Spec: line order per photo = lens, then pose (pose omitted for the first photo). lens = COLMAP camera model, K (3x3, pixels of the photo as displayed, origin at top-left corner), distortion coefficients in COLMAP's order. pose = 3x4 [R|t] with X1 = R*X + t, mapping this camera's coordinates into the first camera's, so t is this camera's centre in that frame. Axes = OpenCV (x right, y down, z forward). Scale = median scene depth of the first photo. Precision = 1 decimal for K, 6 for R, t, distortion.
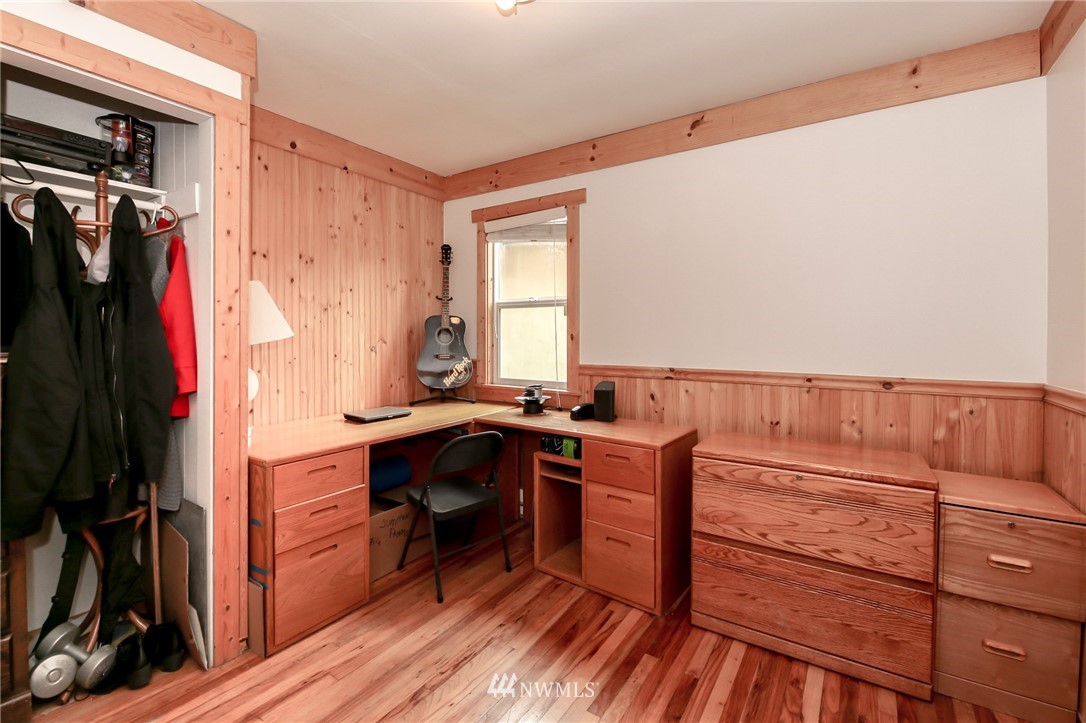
lens RADIAL K [[477.4, 0, 550.1], [0, 477.4, 342.0], [0, 0, 1]] dist [0.009686, -0.010307]
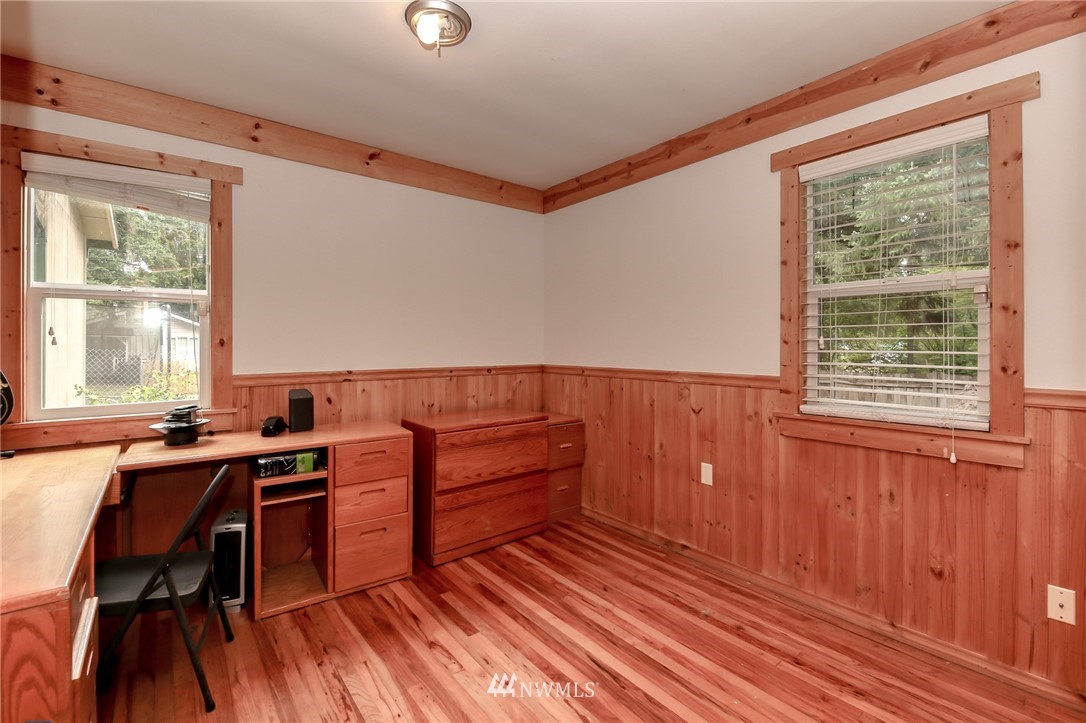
lens RADIAL K [[477.4, 0, 550.1], [0, 477.4, 342.0], [0, 0, 1]] dist [0.009686, -0.010307]
pose [[0.295767, -0.003634, 0.955253, -0.773048], [0.011288, 0.999936, 0.000309, -0.006922], [-0.955193, 0.010691, 0.295789, 0.295268]]
